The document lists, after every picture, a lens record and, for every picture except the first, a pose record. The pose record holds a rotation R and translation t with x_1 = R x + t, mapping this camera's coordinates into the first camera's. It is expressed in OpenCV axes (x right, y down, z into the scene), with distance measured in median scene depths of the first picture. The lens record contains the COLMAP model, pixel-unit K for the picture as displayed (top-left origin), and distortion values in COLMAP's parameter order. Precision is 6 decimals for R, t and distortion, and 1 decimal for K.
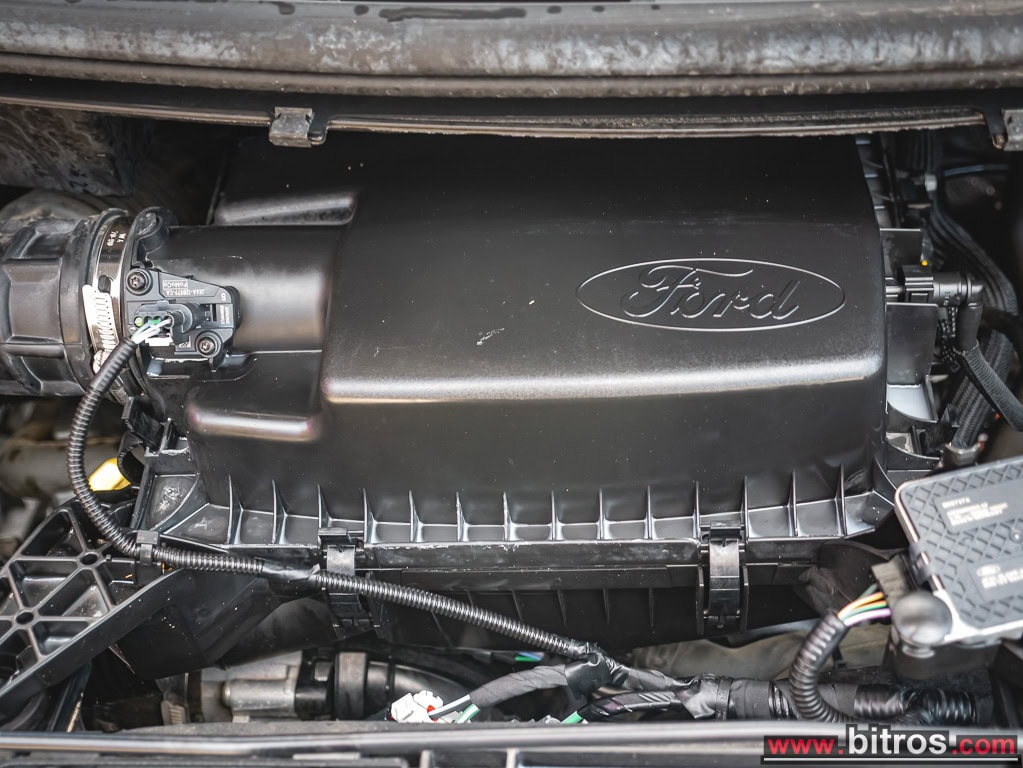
lens RADIAL K [[1392.7, 0, 511.5], [0, 1392.7, 384.0], [0, 0, 1]] dist [-0.012353, 0.017129]
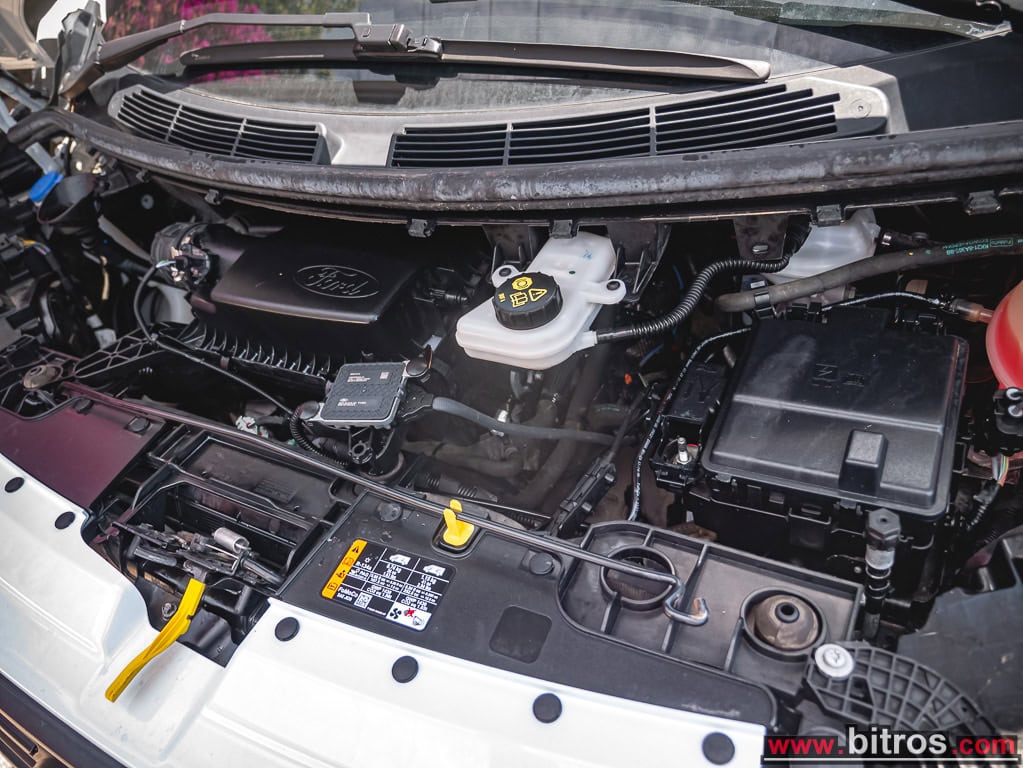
lens RADIAL K [[722.0, 0, 511.5], [0, 722.0, 384.0], [0, 0, 1]] dist [-0.035330, 0.028356]
pose [[0.903546, 0.202669, -0.377531, 1.009637], [-0.182148, 0.979170, 0.089712, -0.060248], [0.387849, -0.012292, 0.921641, -0.074466]]
